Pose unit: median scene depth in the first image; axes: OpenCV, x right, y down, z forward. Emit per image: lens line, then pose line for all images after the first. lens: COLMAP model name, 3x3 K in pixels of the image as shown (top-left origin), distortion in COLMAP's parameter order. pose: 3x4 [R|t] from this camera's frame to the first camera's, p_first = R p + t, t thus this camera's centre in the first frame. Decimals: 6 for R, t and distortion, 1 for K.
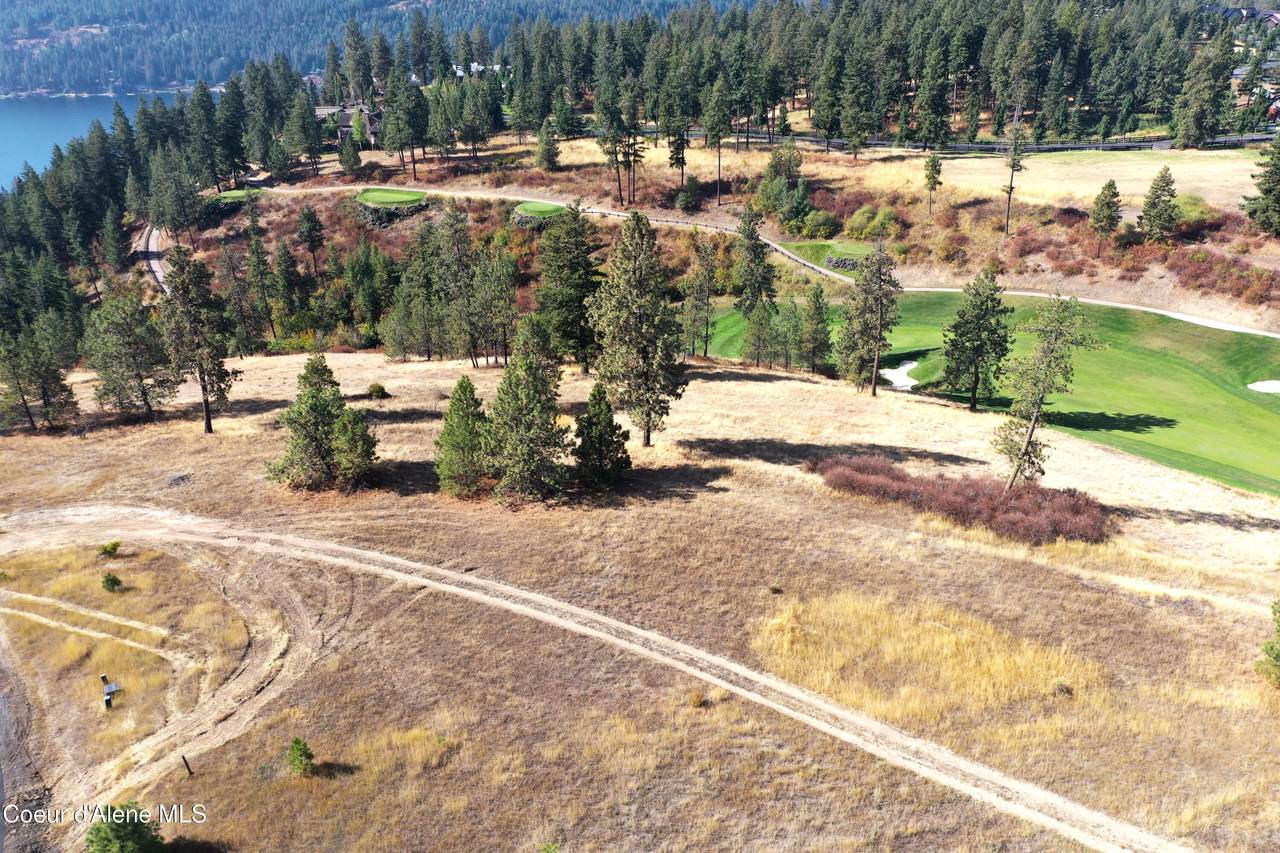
lens RADIAL K [[1007.9, 0, 638.1], [0, 1007.9, 425.2], [0, 0, 1]] dist [-0.004292, -0.001838]
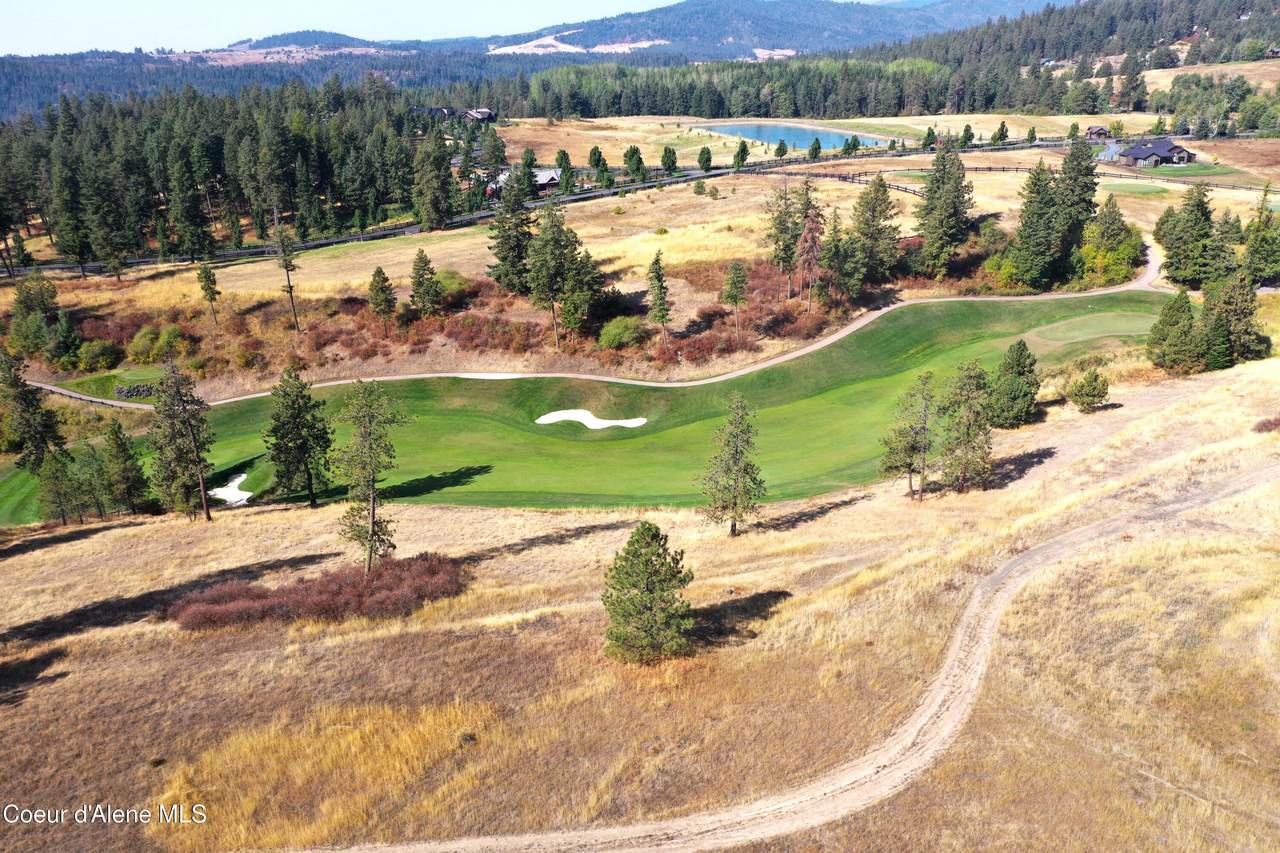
lens RADIAL K [[1007.9, 0, 638.1], [0, 1007.9, 425.2], [0, 0, 1]] dist [-0.004292, -0.001838]
pose [[0.771100, -0.224685, 0.595753, 0.000402], [0.279464, 0.960156, 0.000400, -0.002253], [-0.572106, 0.166183, 0.803167, -0.005954]]
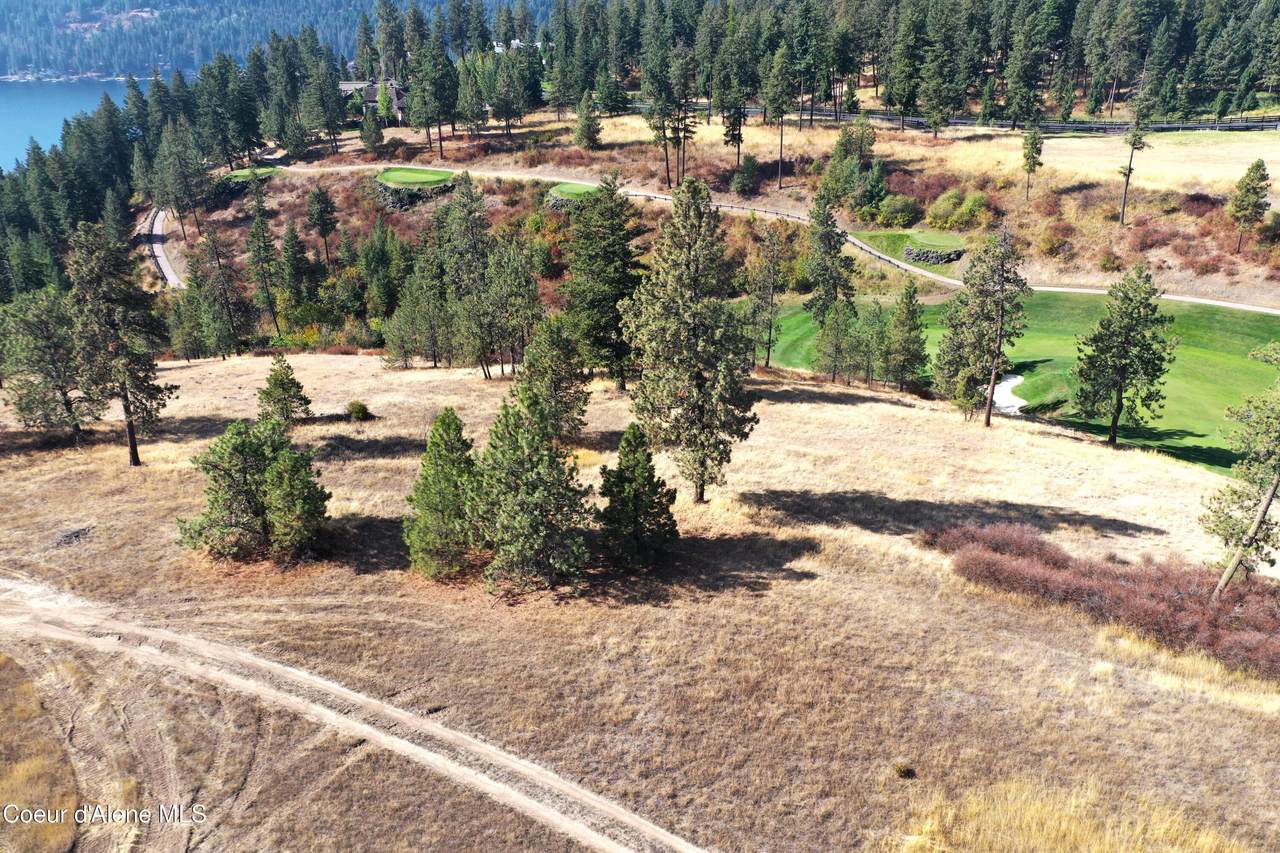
lens RADIAL K [[1007.9, 0, 638.1], [0, 1007.9, 425.2], [0, 0, 1]] dist [-0.004292, -0.001838]
pose [[0.998947, 0.018619, -0.041927, -0.004011], [-0.018212, 0.999784, 0.010061, -0.027207], [0.042105, -0.009287, 0.999070, 0.170446]]
